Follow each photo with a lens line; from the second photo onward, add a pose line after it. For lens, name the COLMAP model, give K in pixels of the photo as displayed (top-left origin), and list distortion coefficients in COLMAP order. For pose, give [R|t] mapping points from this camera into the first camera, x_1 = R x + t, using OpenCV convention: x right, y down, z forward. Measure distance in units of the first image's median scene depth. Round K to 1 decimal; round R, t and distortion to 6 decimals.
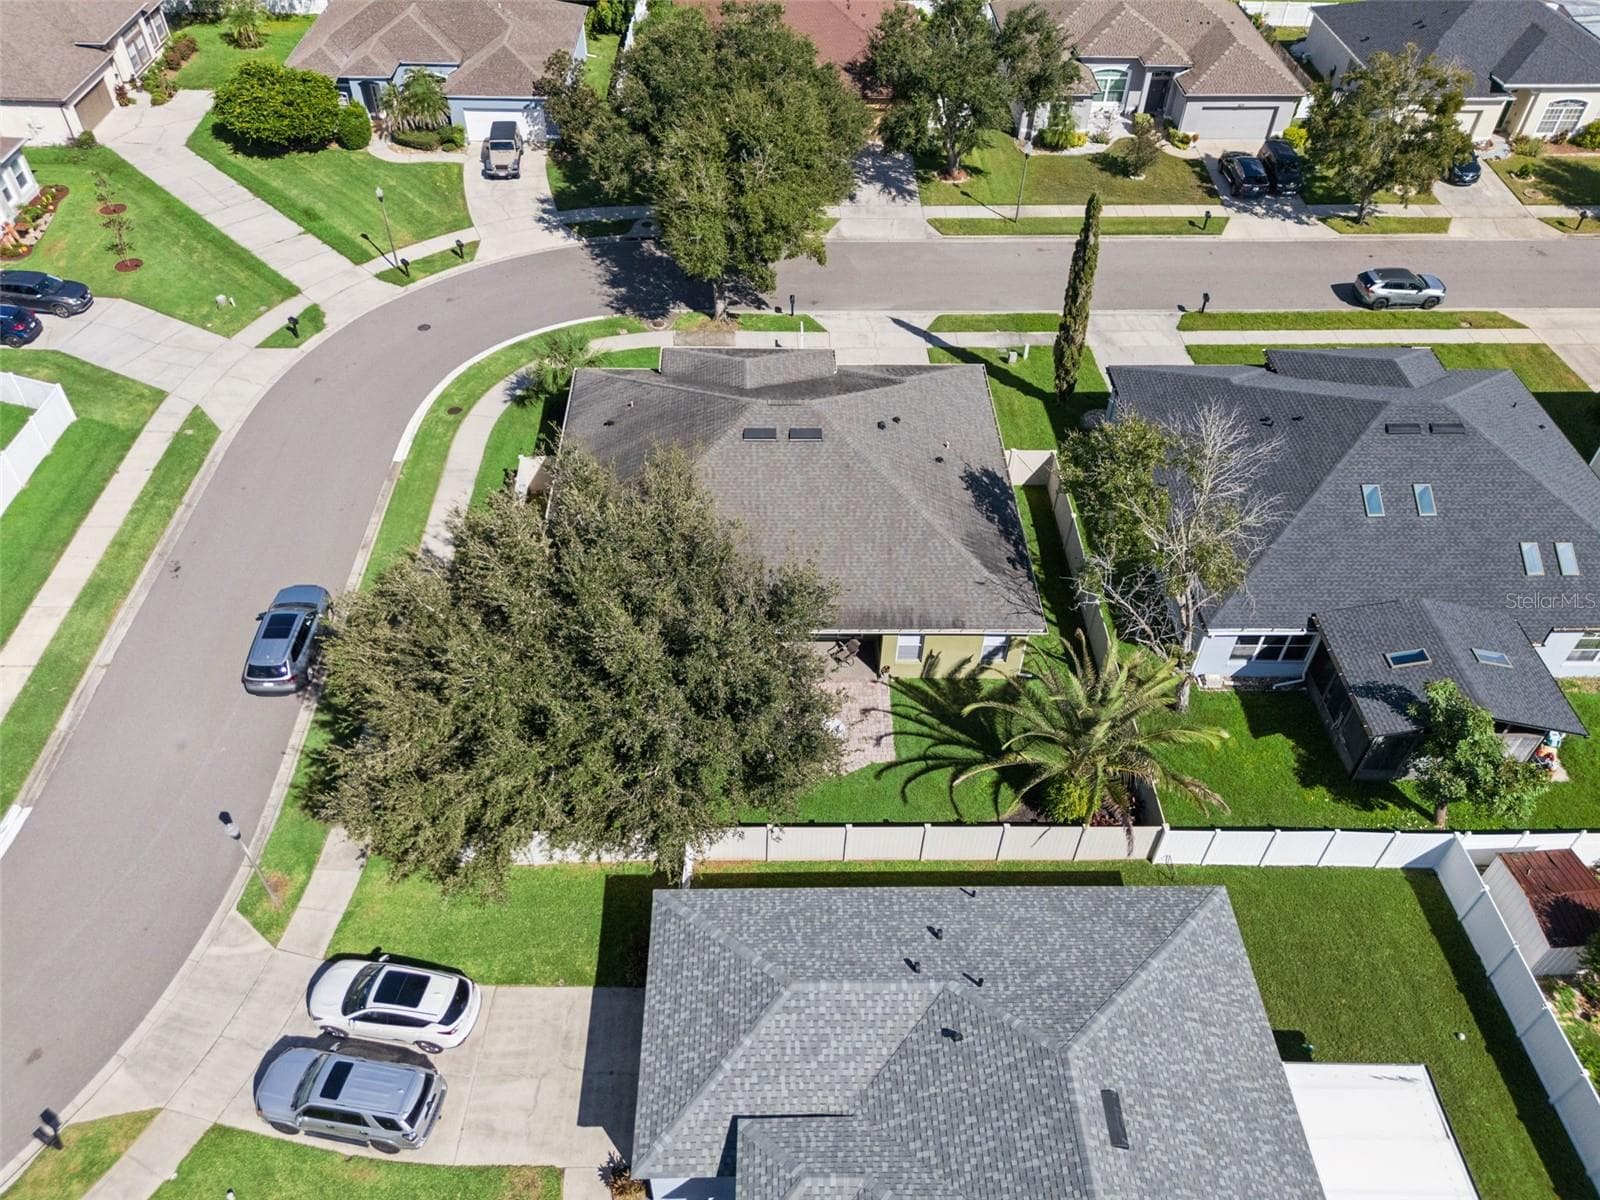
lens RADIAL K [[1177.4, 0, 797.8], [0, 1177.4, 596.3], [0, 0, 1]] dist [0.071346, -0.067065]
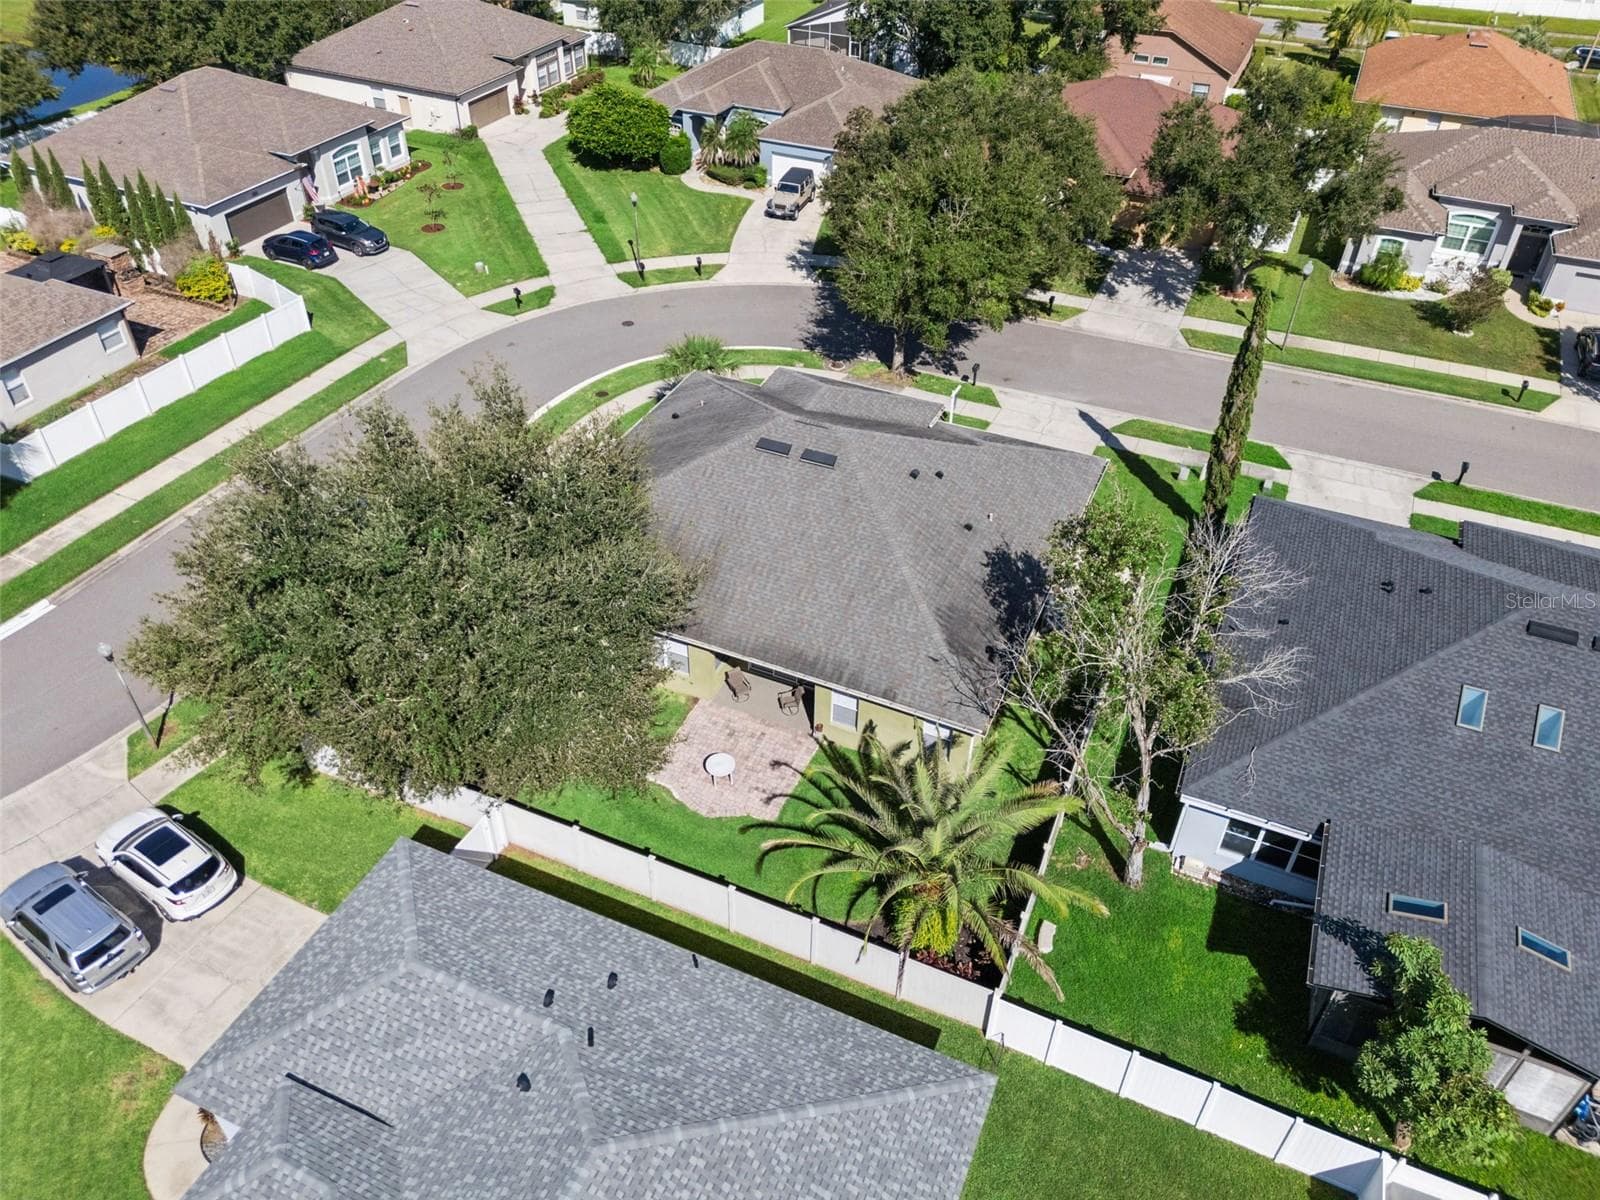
lens RADIAL K [[1177.4, 0, 797.8], [0, 1177.4, 596.3], [0, 0, 1]] dist [0.071346, -0.067065]
pose [[0.904435, 0.263262, -0.335695, 0.225321], [-0.297283, 0.953298, -0.053338, 0.013320], [0.305975, 0.148037, 0.940459, 0.098886]]
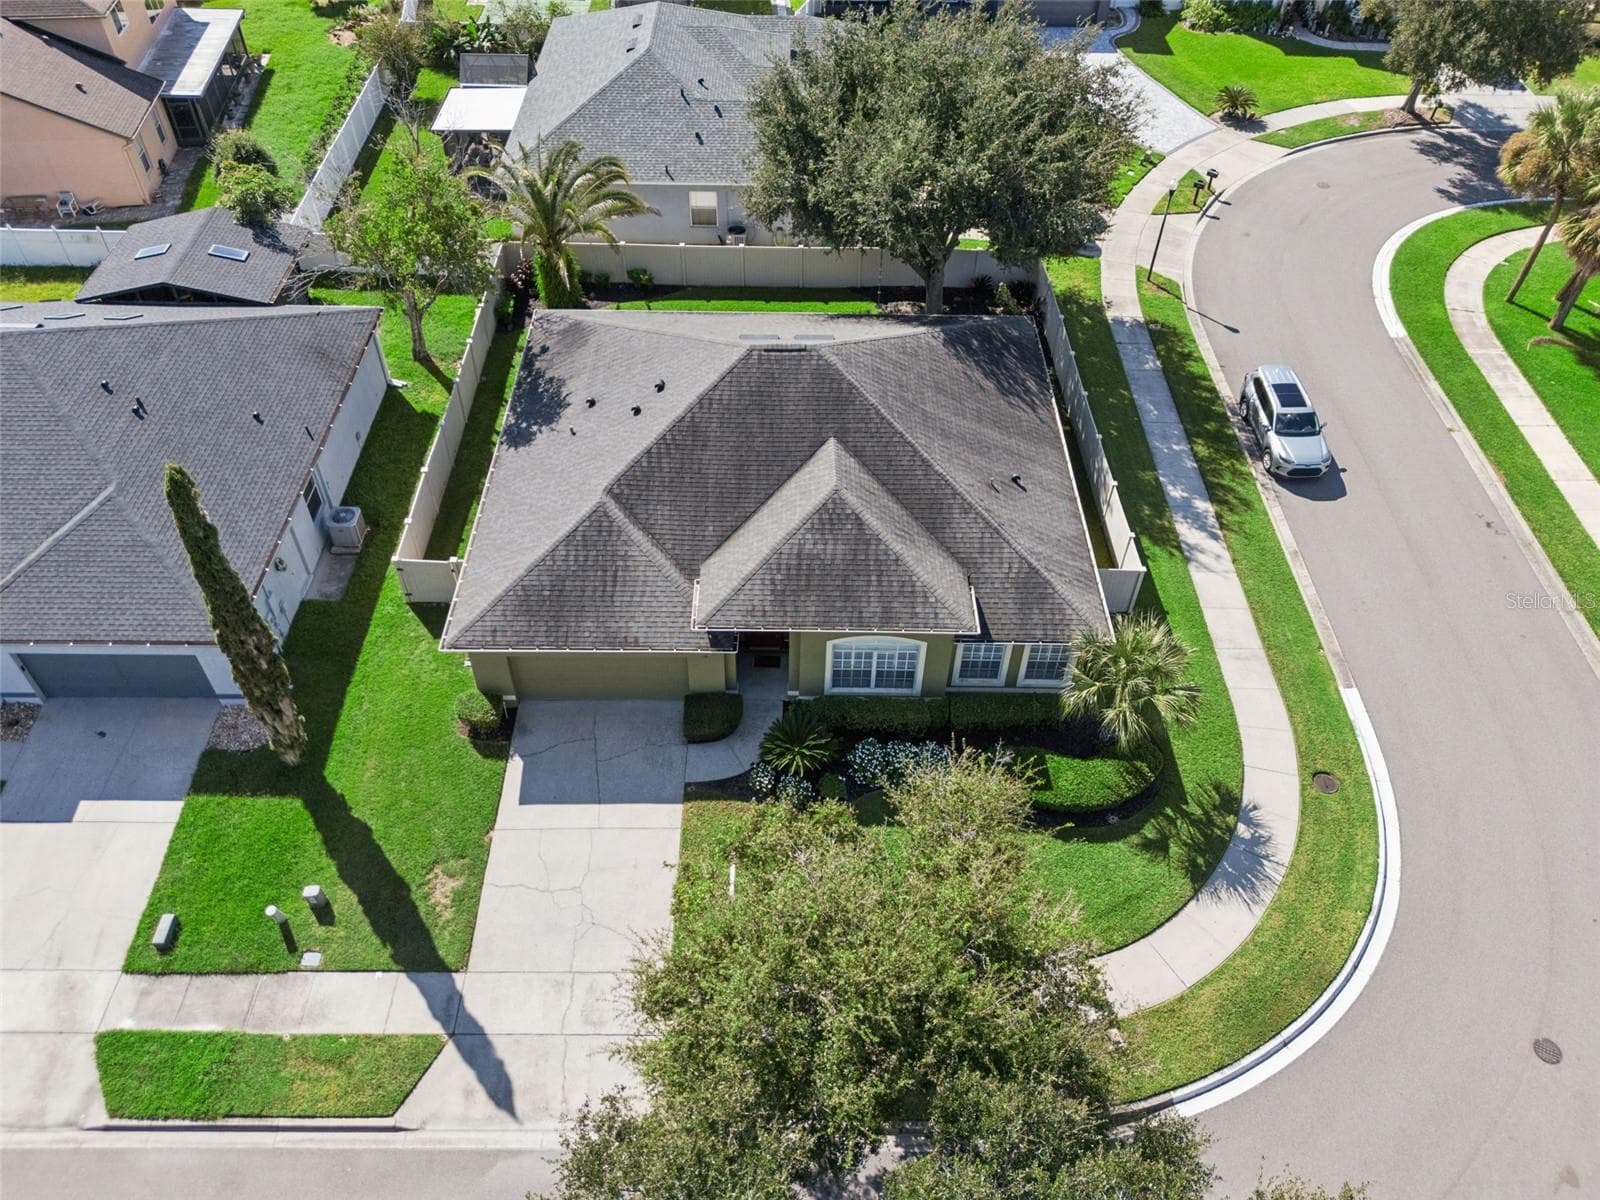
lens RADIAL K [[1177.4, 0, 797.8], [0, 1177.4, 596.3], [0, 0, 1]] dist [0.071346, -0.067065]
pose [[-0.999310, -0.036239, -0.008085, -0.013644], [-0.007939, -0.004166, 0.999960, -0.663578], [-0.036271, 0.999334, 0.003875, 0.804119]]
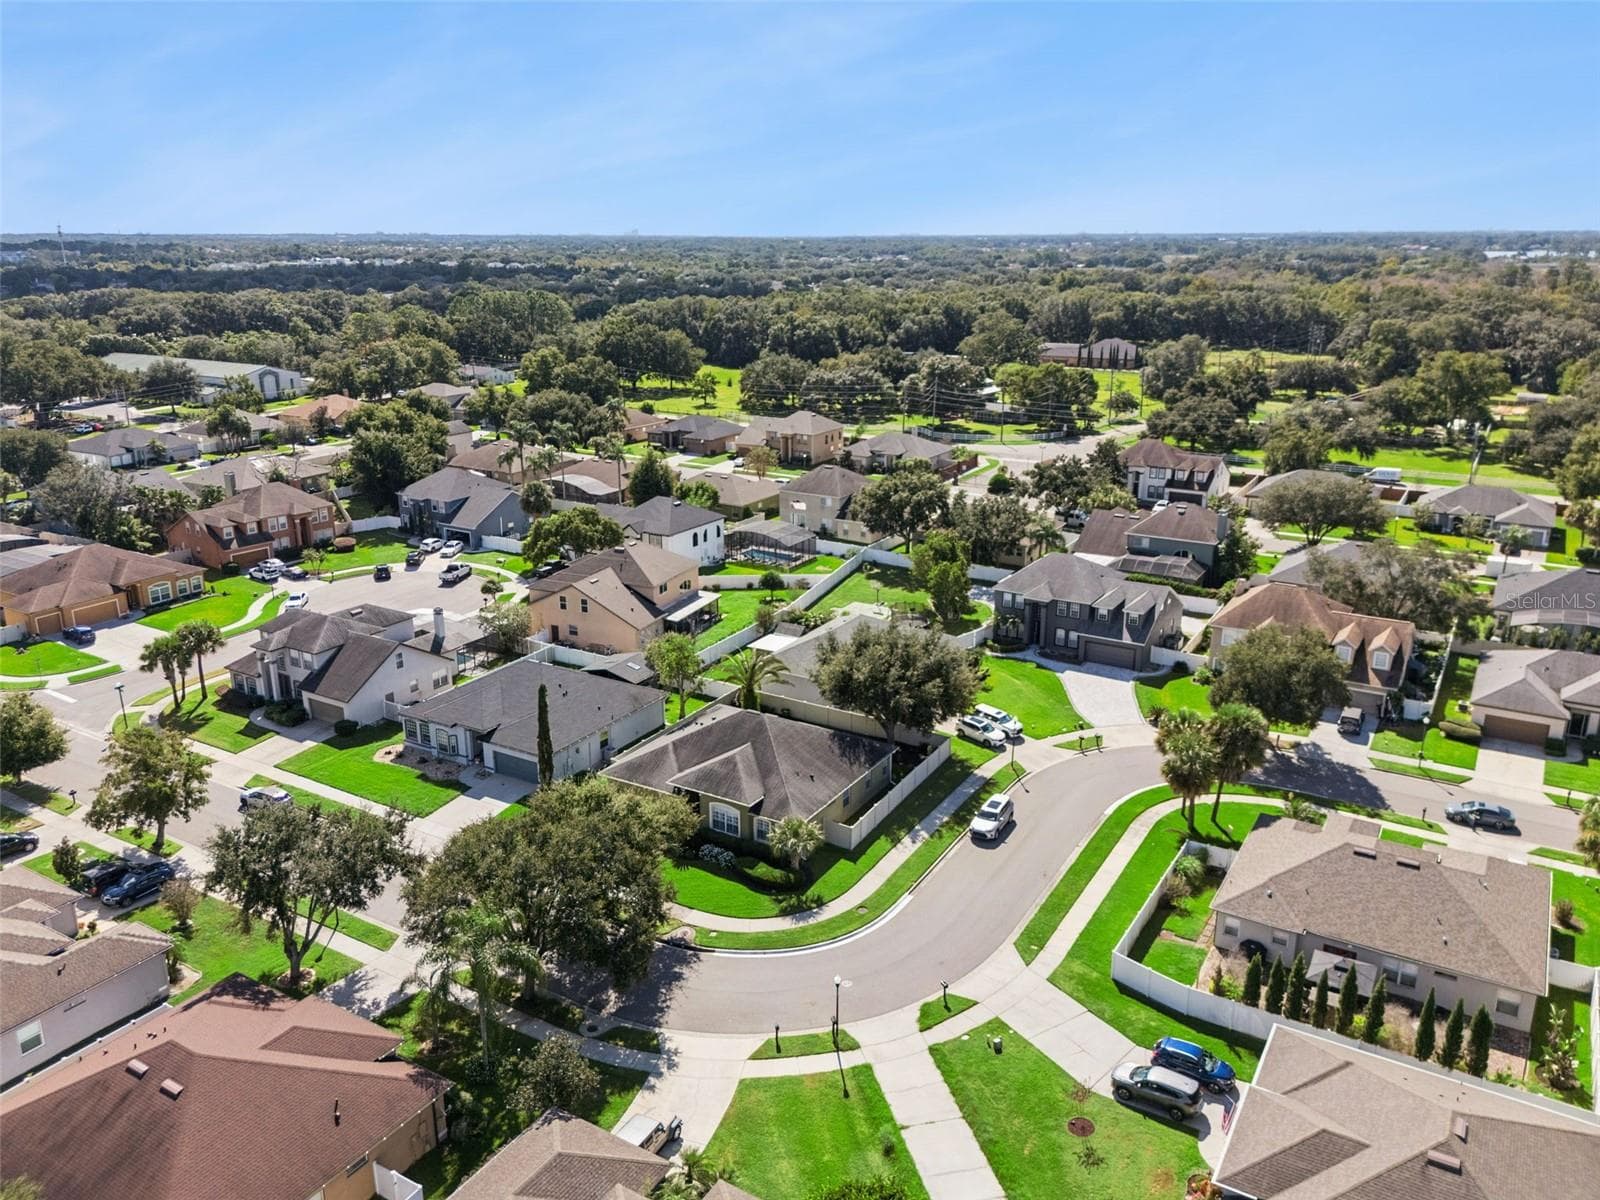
lens RADIAL K [[1192.3, 0, 798.5], [0, 1192.3, 584.7], [0, 0, 1]] dist [0.063373, -0.048951]
pose [[-0.844525, -0.165174, 0.509407, -0.794630], [0.368551, 0.510862, 0.776653, -1.342933], [-0.388519, 0.843645, -0.370561, 1.089014]]
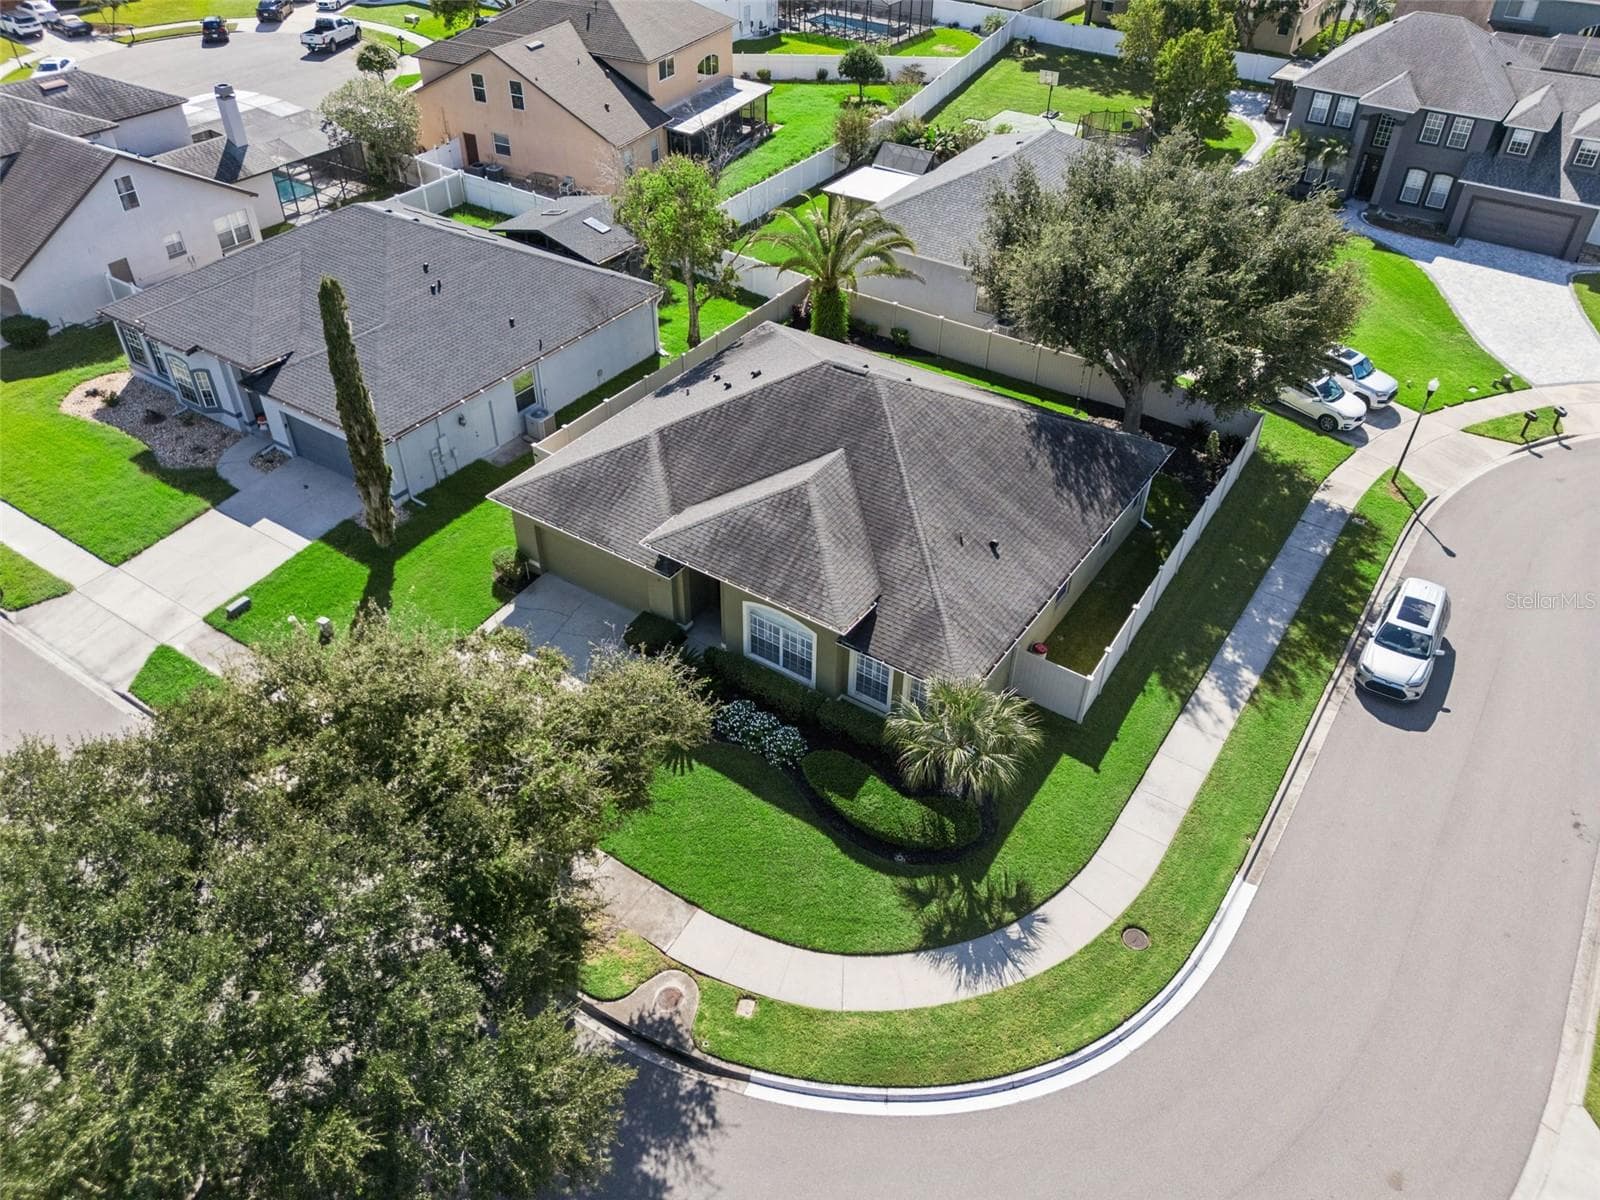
lens RADIAL K [[1177.4, 0, 797.8], [0, 1177.4, 596.3], [0, 0, 1]] dist [0.071346, -0.067065]
pose [[-0.818079, -0.382415, 0.429541, -0.296819], [0.383239, 0.194395, 0.902961, -0.662273], [-0.428807, 0.903310, -0.012473, 0.818641]]
